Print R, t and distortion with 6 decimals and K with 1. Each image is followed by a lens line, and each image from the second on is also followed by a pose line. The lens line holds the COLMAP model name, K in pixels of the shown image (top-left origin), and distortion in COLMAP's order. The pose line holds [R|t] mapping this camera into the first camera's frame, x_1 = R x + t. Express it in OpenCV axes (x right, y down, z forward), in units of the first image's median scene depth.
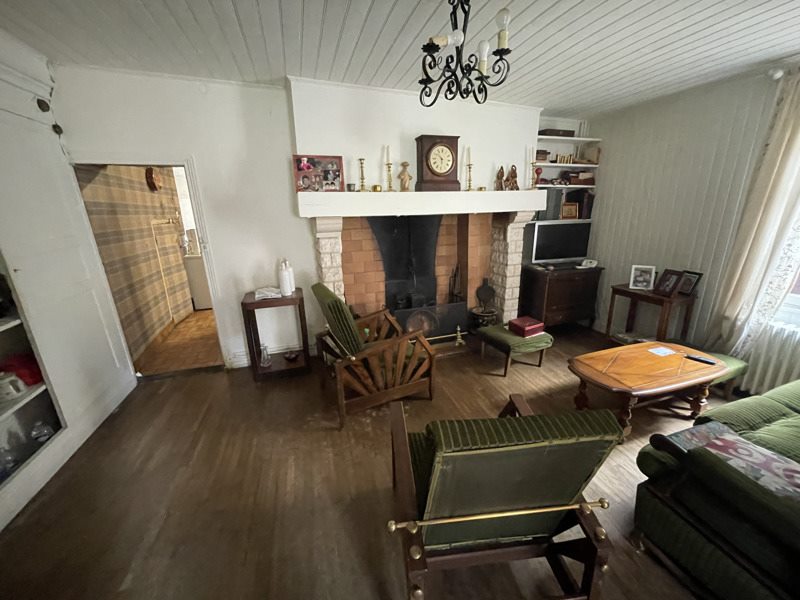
lens RADIAL K [[323.0, 0, 400.0], [0, 323.0, 300.0], [0, 0, 1]] dist [-0.001830, -0.000128]
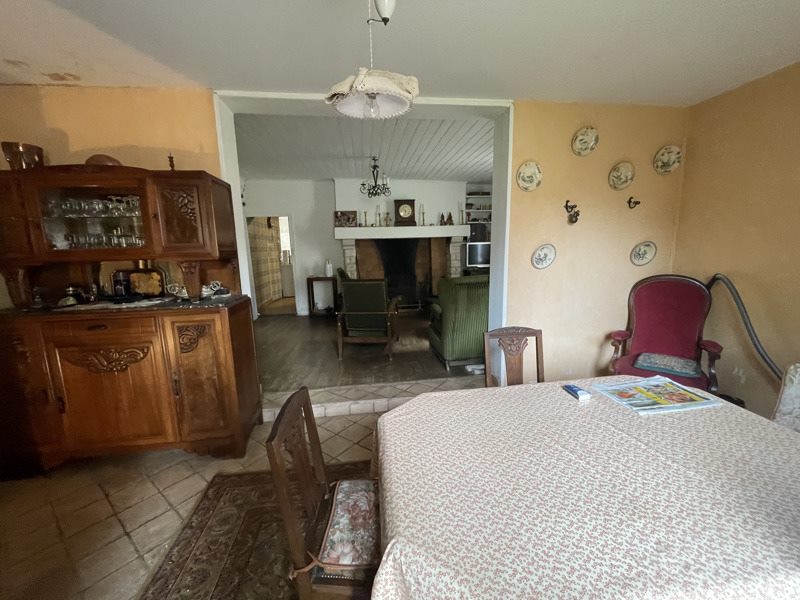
lens RADIAL K [[323.0, 0, 400.0], [0, 323.0, 300.0], [0, 0, 1]] dist [-0.001830, -0.000128]
pose [[0.979895, 0.031736, -0.196975, 0.490835], [-0.052197, 0.993660, -0.099571, 0.304018], [0.192567, 0.107850, 0.975339, -0.869927]]
